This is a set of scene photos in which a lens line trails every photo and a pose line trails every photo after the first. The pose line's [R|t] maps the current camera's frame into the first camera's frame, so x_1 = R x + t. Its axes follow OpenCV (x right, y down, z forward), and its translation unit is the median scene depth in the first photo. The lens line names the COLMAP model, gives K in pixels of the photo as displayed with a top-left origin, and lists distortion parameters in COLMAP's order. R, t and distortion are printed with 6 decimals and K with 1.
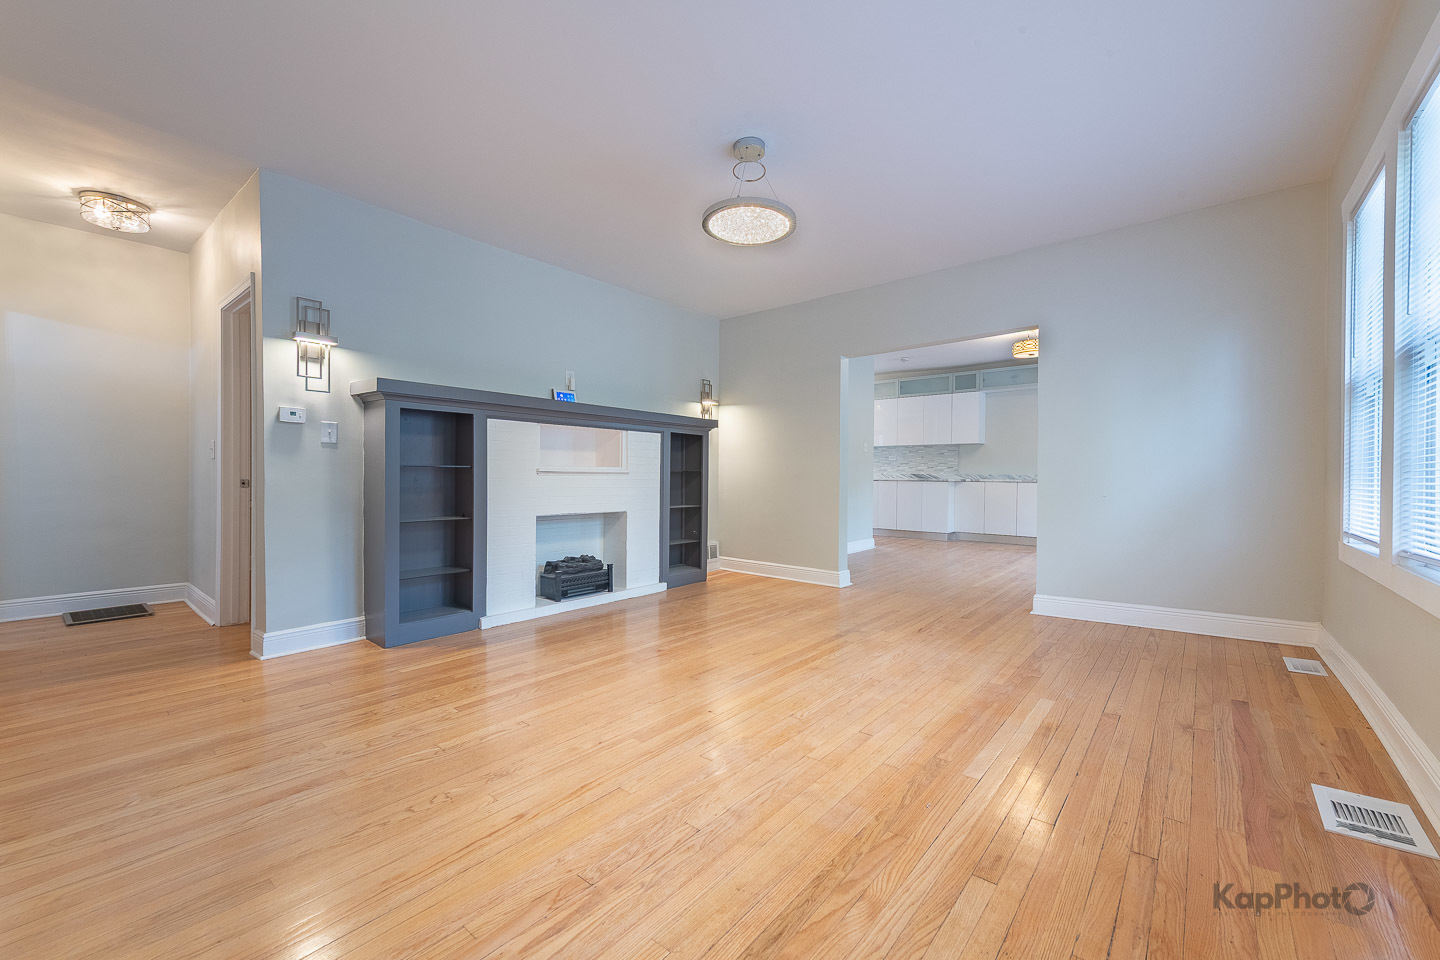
lens RADIAL K [[592.6, 0, 720.0], [0, 592.6, 480.0], [0, 0, 1]] dist [0.000462, -0.000099]
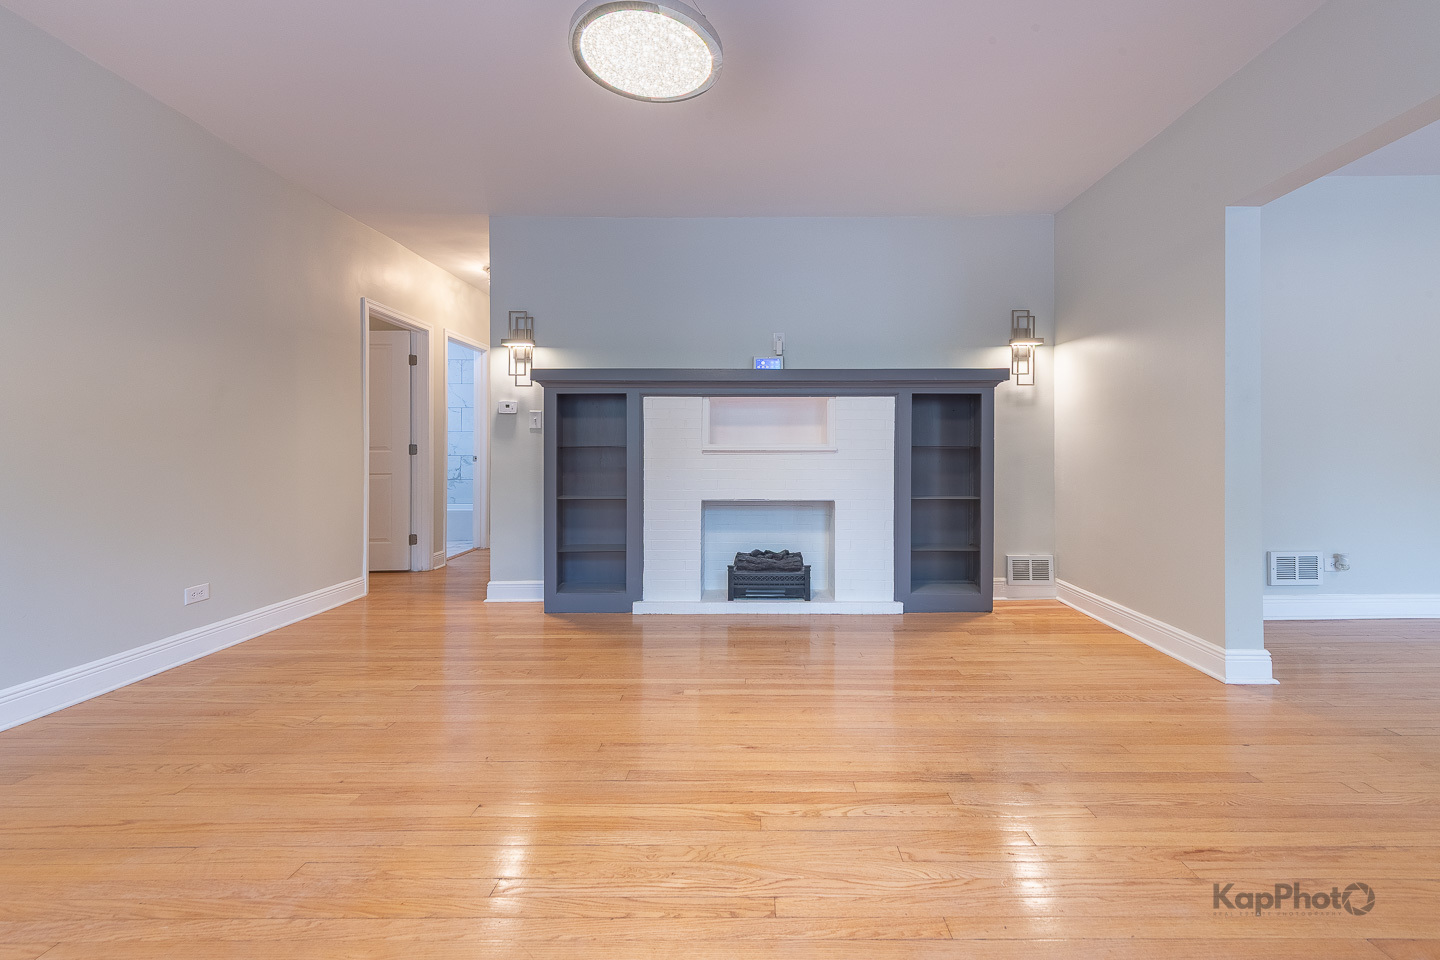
lens RADIAL K [[583.3, 0, 721.9], [0, 583.3, 450.6], [0, 0, 1]] dist [0.004214, 0.000162]
pose [[0.626126, -0.011797, -0.779632, 0.393111], [0.000689, 0.999894, -0.014577, -0.001644], [0.779721, 0.008590, 0.626068, 0.461015]]
